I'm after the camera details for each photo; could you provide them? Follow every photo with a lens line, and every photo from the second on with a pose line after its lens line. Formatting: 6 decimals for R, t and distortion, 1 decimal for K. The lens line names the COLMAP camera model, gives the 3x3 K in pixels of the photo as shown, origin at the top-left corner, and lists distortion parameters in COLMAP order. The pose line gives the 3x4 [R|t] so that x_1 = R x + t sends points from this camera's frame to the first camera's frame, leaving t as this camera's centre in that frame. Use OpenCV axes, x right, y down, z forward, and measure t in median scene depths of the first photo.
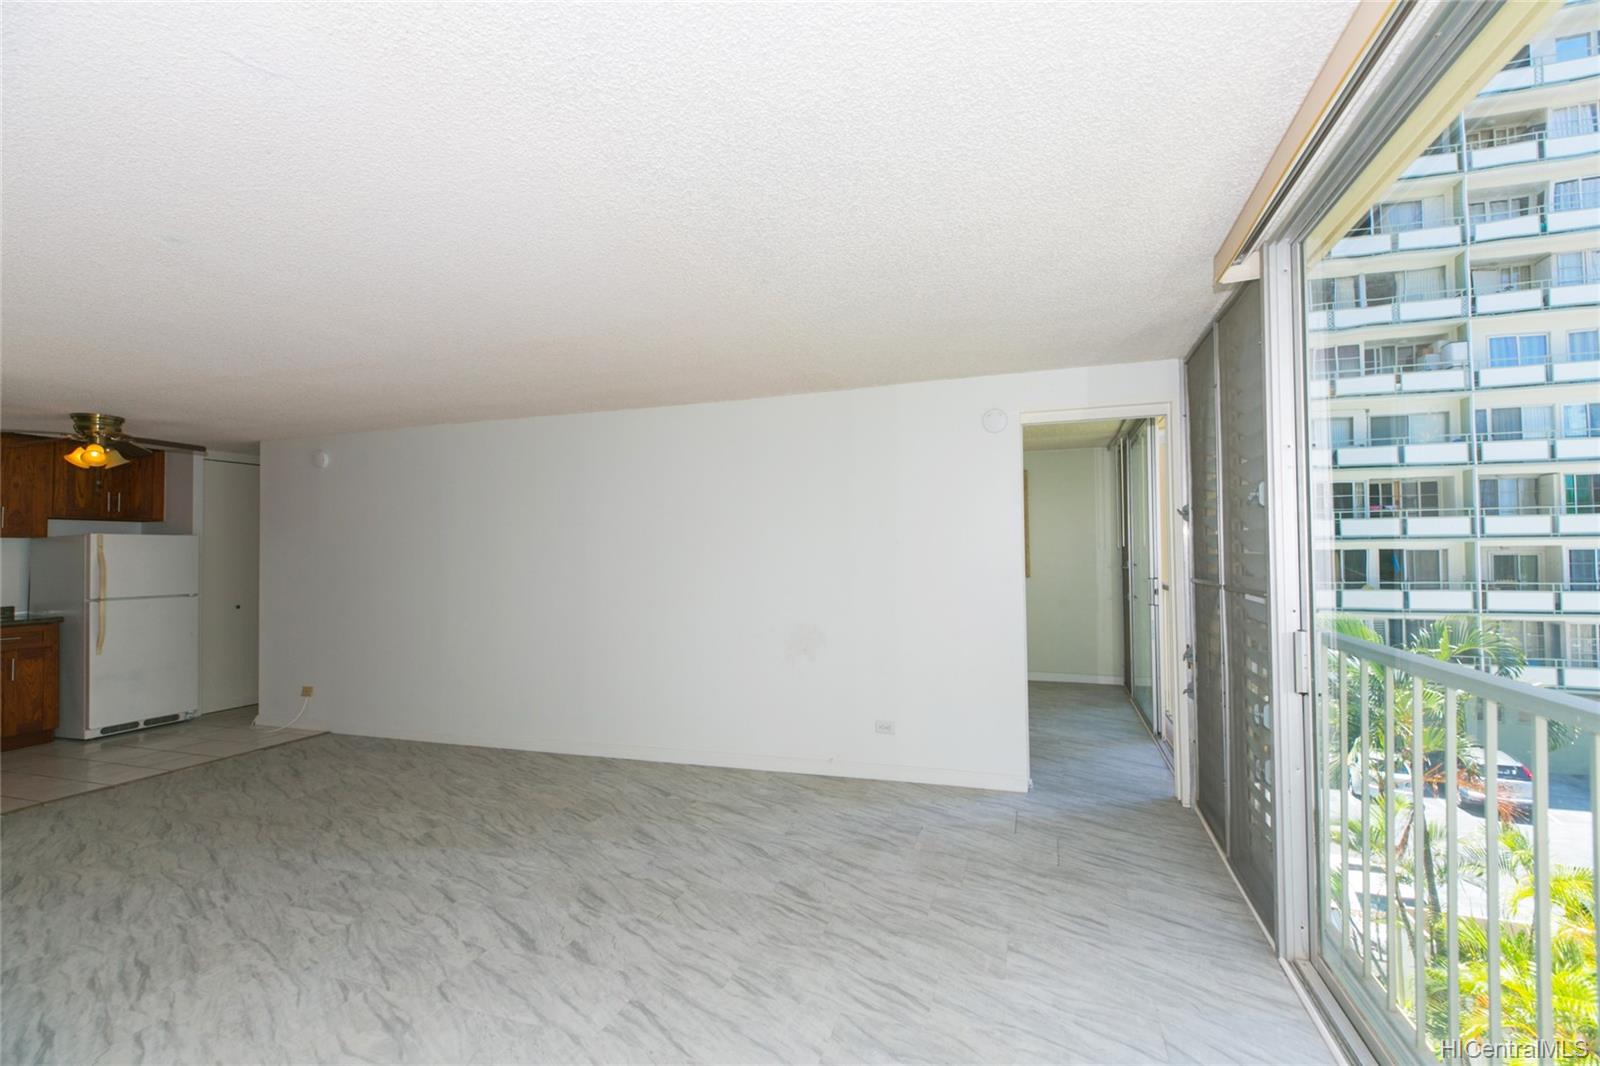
lens RADIAL K [[716.1, 0, 804.3], [0, 716.1, 533.9], [0, 0, 1]] dist [0.000247, -0.000511]
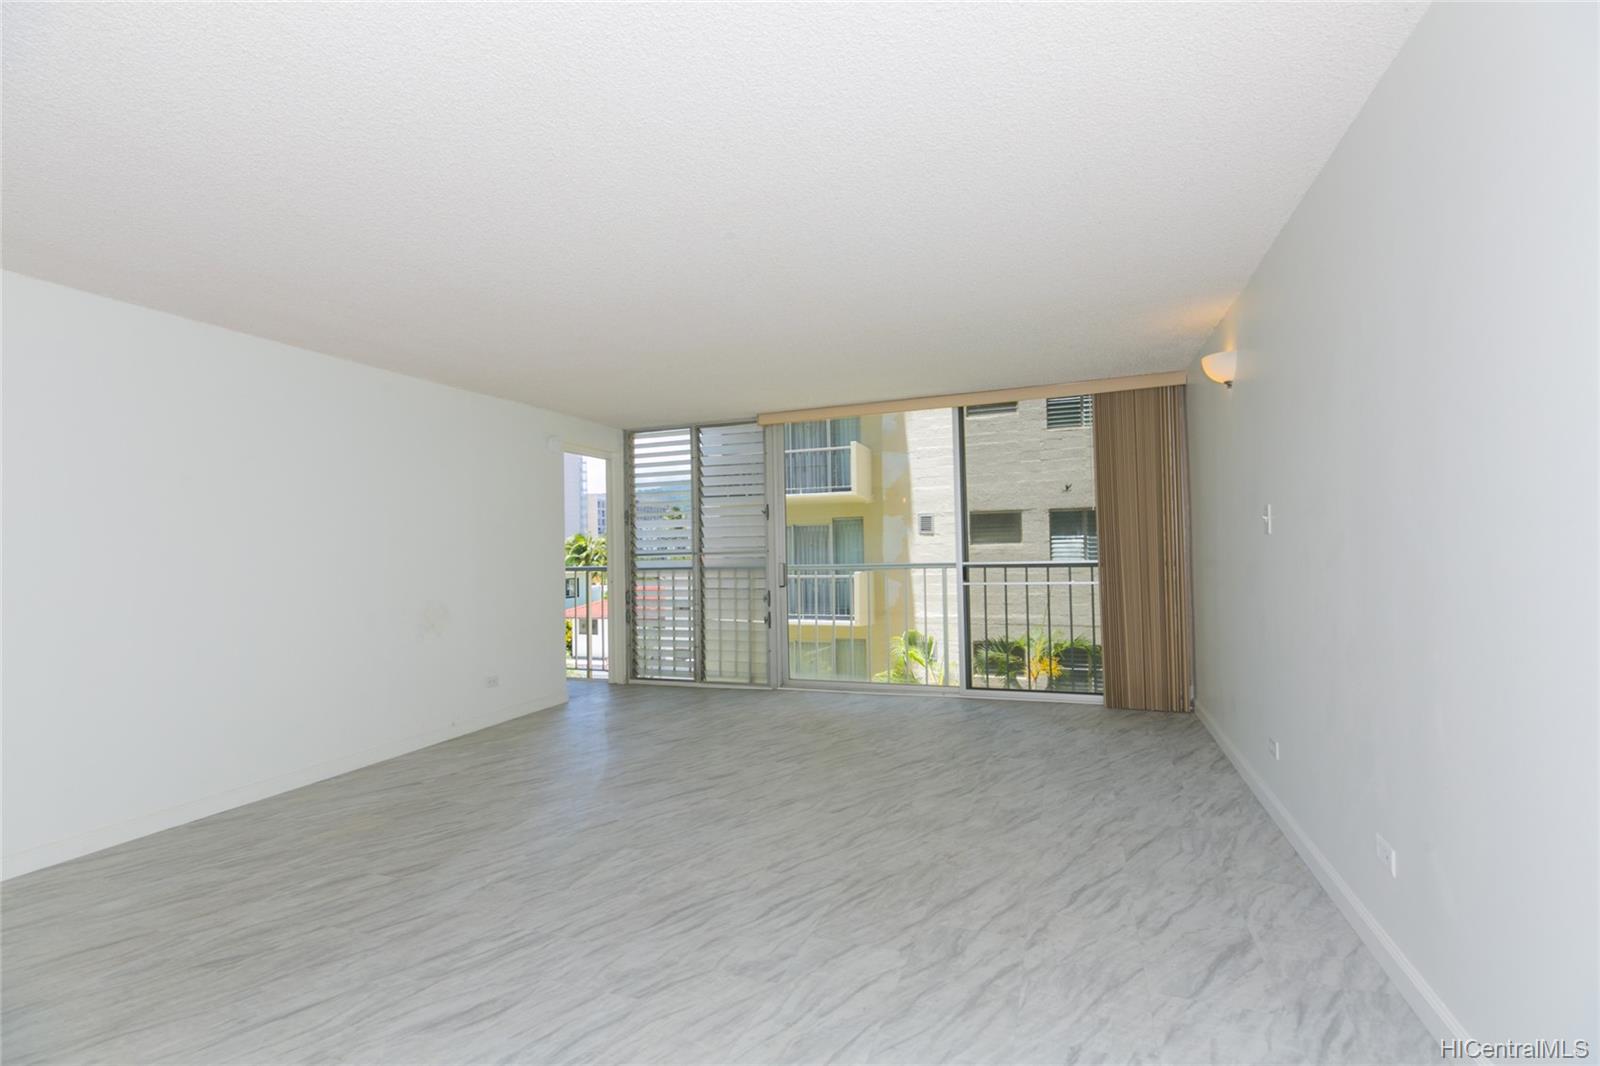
lens RADIAL K [[724.2, 0, 797.0], [0, 724.2, 542.8], [0, 0, 1]] dist [-0.002615, -0.001225]
pose [[0.044077, 0.024662, 0.998724, -1.311518], [-0.001815, 0.999696, -0.024606, 0.084497], [-0.999026, -0.000729, 0.044108, 0.538797]]
